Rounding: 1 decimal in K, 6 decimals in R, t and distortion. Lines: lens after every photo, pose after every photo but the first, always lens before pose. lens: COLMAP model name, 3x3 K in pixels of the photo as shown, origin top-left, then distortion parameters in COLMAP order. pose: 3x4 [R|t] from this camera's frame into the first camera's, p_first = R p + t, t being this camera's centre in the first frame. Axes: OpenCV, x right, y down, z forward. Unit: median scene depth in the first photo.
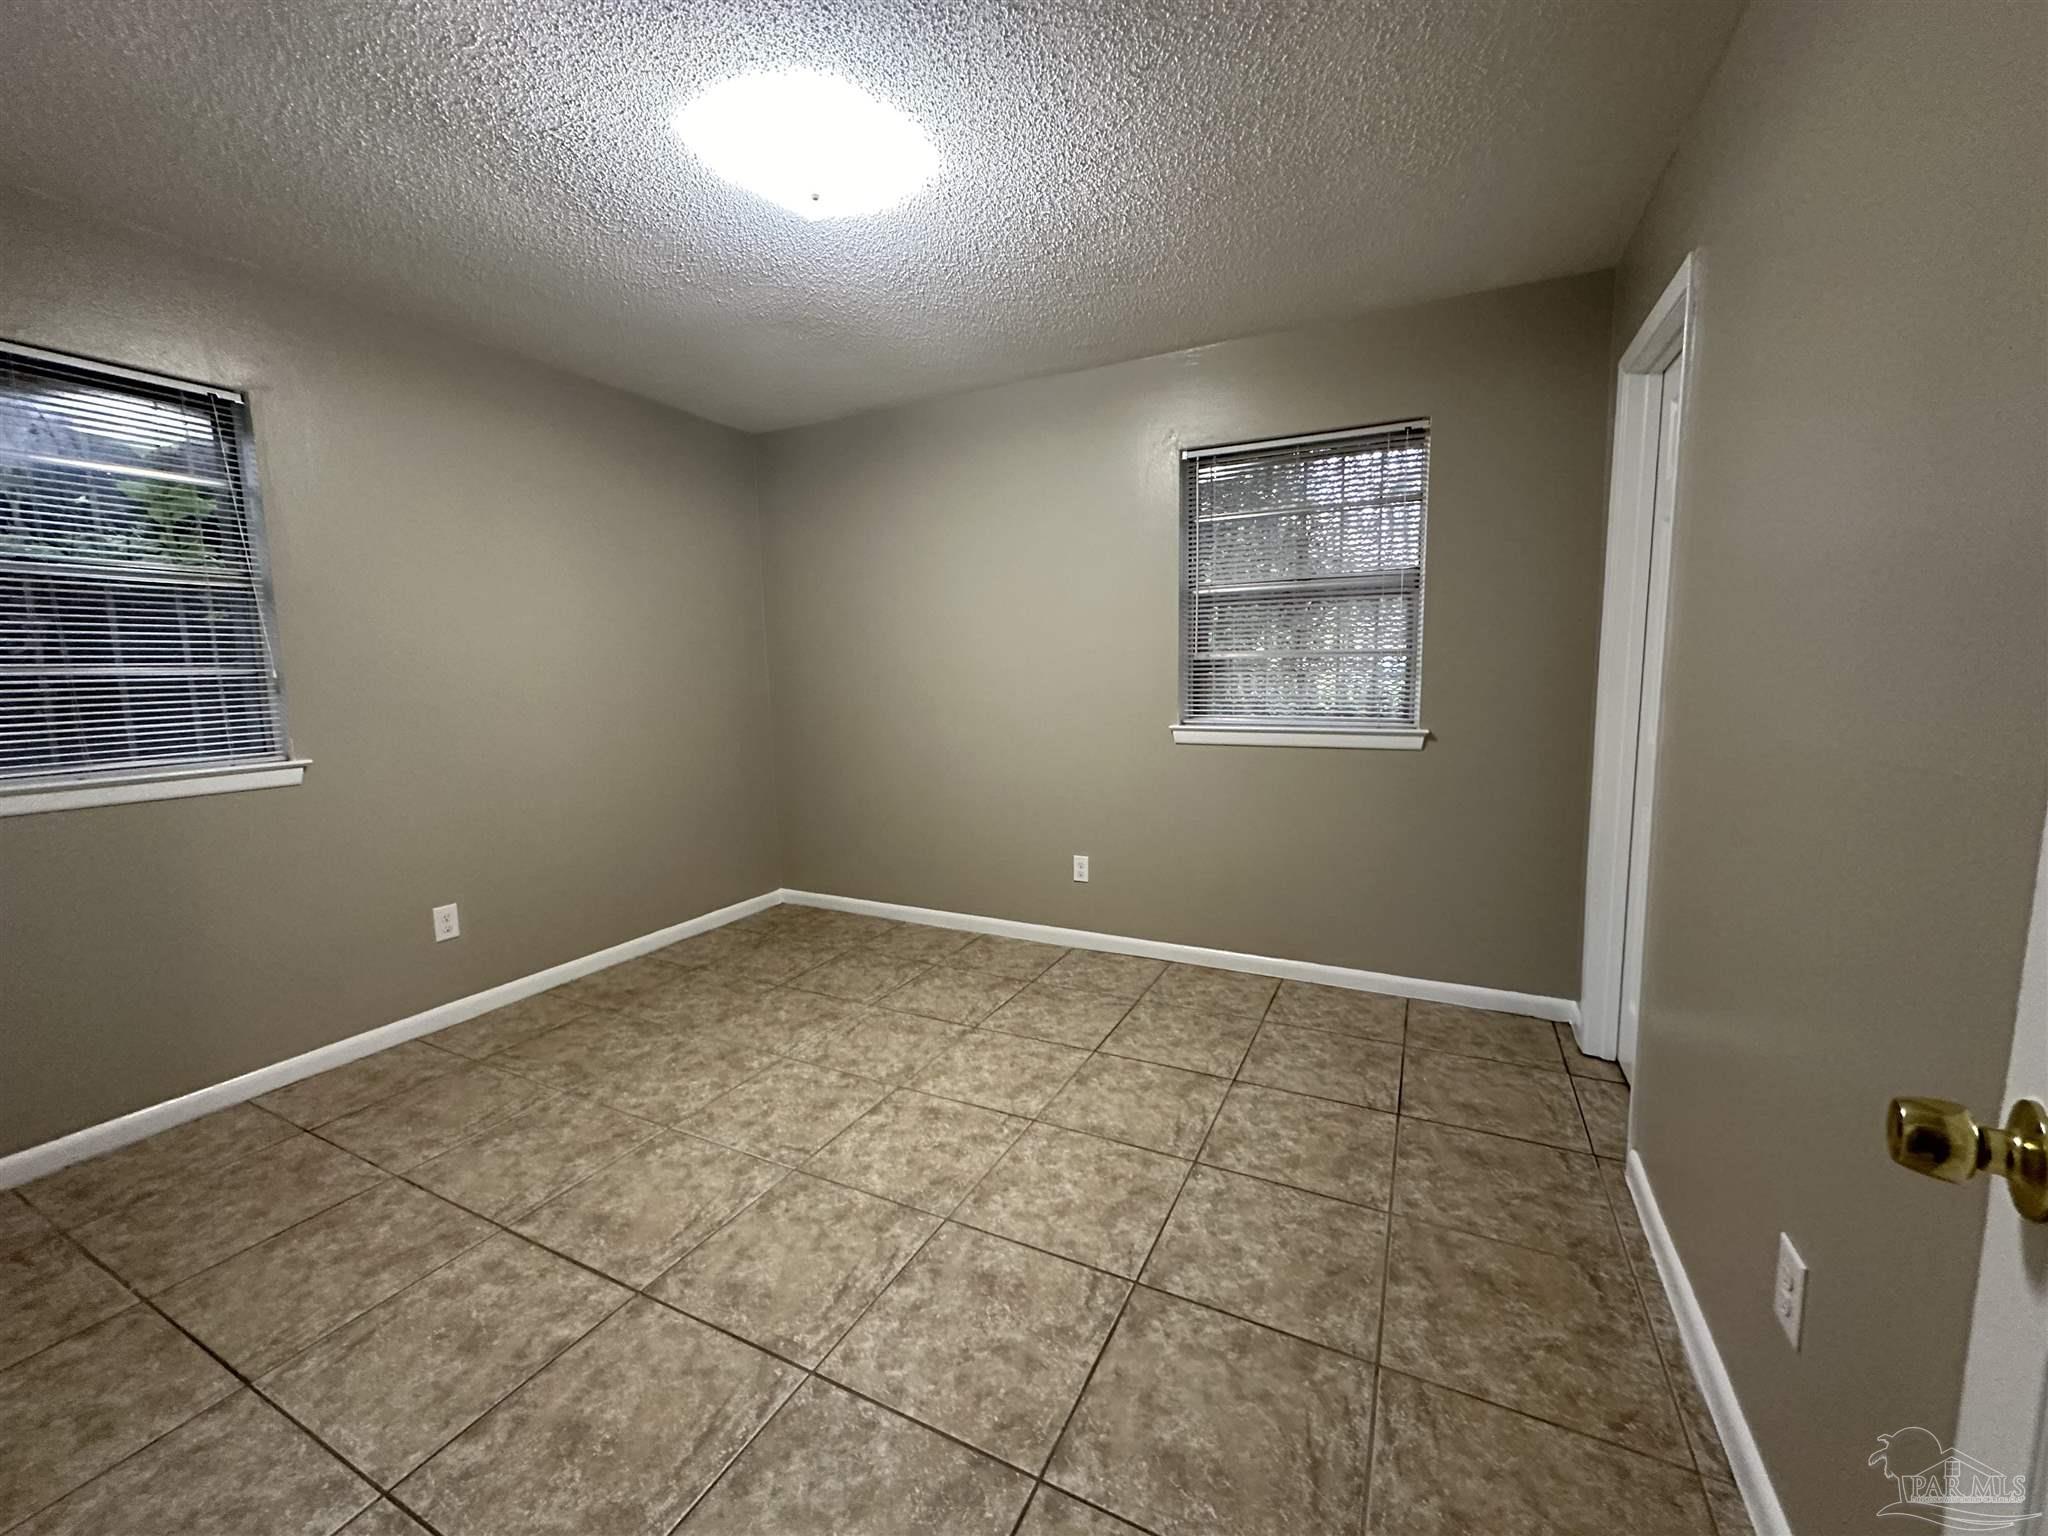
lens RADIAL K [[813.9, 0, 1028.9], [0, 813.9, 766.4], [0, 0, 1]] dist [-0.001927, 0.000382]
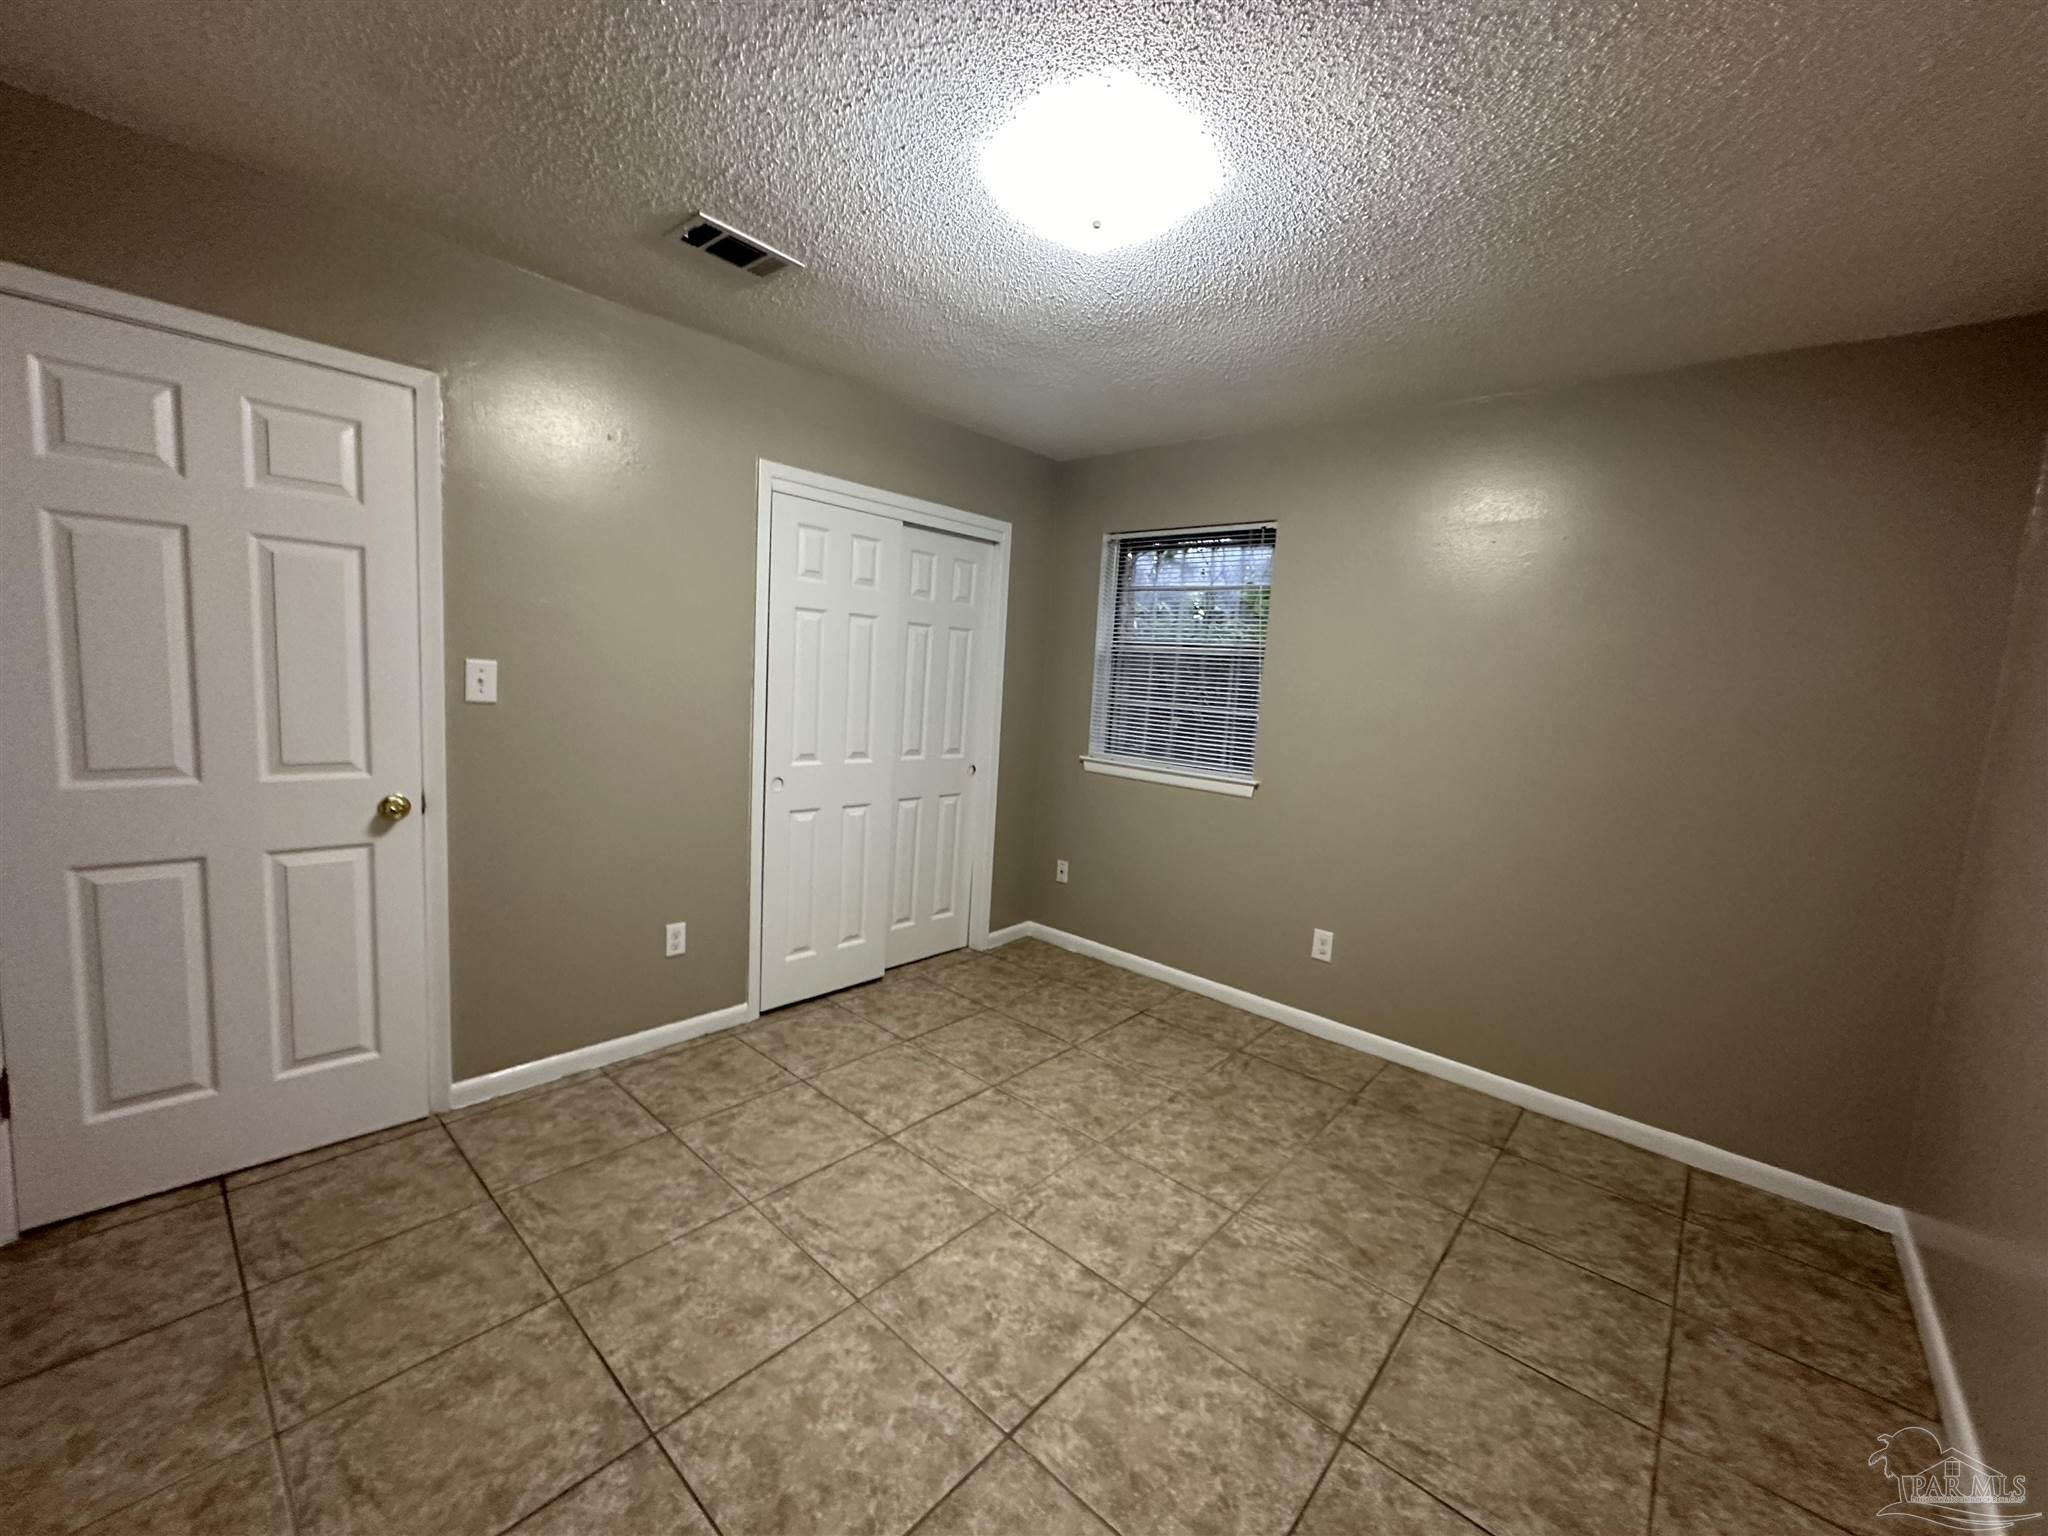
lens RADIAL K [[813.9, 0, 1028.9], [0, 813.9, 766.4], [0, 0, 1]] dist [-0.001927, 0.000382]
pose [[-0.258261, 0.113916, -0.959336, 0.573987], [-0.174585, 0.971170, 0.162321, -0.208202], [0.950169, 0.209407, -0.230927, 1.043829]]
